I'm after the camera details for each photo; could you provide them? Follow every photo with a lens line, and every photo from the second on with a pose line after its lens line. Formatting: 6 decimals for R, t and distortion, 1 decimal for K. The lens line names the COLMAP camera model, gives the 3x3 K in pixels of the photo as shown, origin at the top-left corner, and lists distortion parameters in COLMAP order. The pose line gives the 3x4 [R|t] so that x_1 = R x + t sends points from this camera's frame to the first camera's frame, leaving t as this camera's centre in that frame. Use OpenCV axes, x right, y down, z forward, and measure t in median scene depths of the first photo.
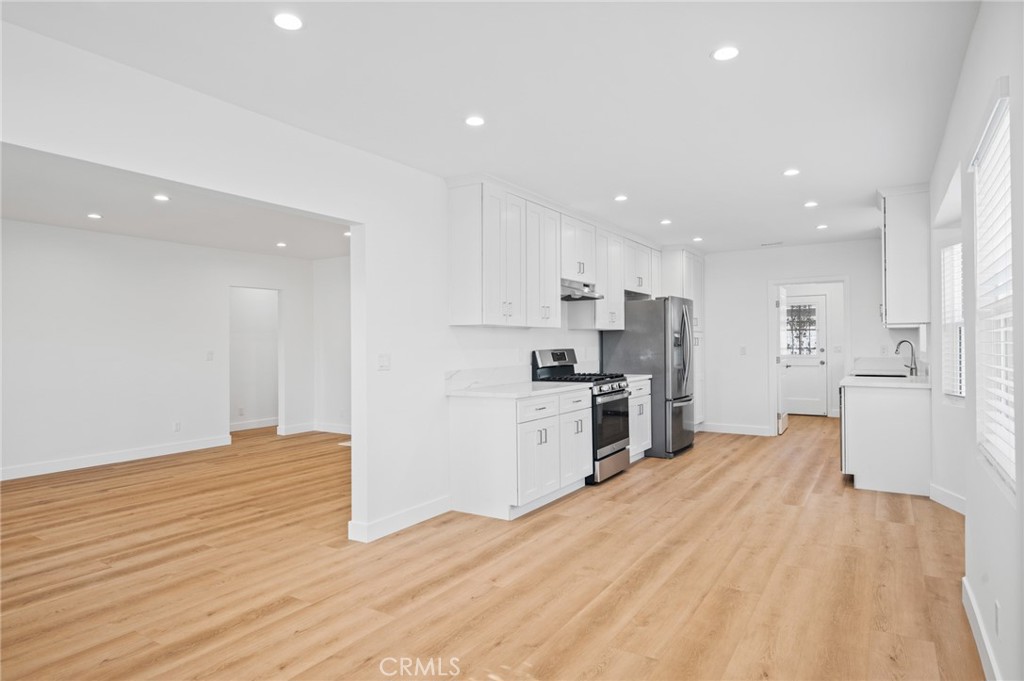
lens RADIAL K [[572.3, 0, 510.5], [0, 572.3, 338.9], [0, 0, 1]] dist [-0.008721, 0.000175]
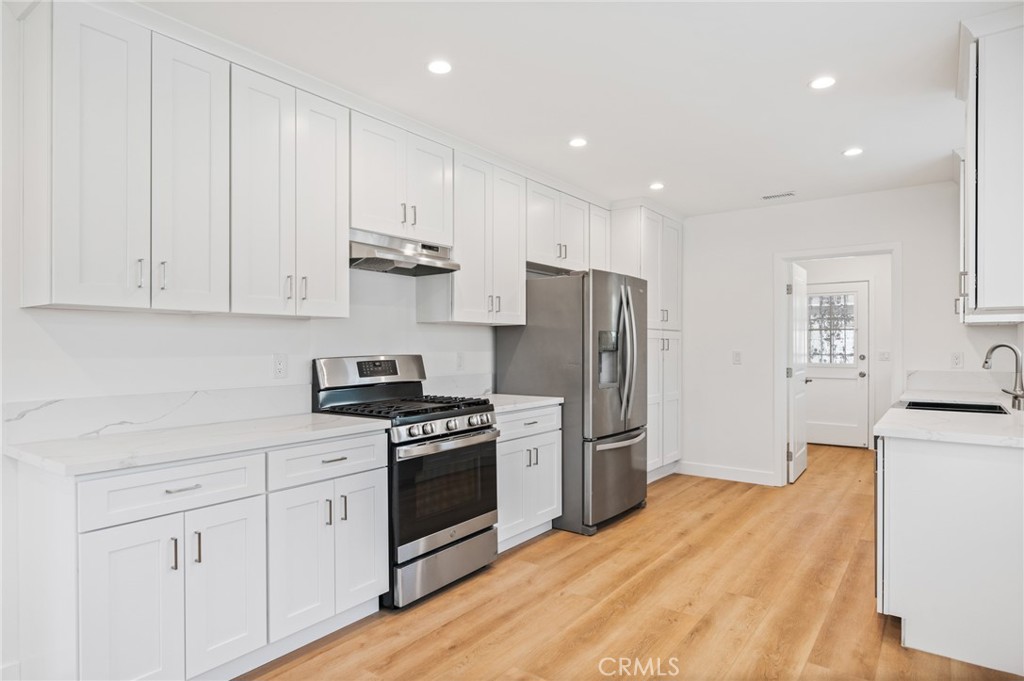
lens RADIAL K [[566.0, 0, 521.5], [0, 566.0, 346.2], [0, 0, 1]] dist [-0.000340, 0.003955]
pose [[0.998167, 0.006698, -0.060153, 0.255595], [-0.006080, 0.999927, 0.010445, 0.001277], [0.060219, -0.010060, 0.998134, 0.416652]]
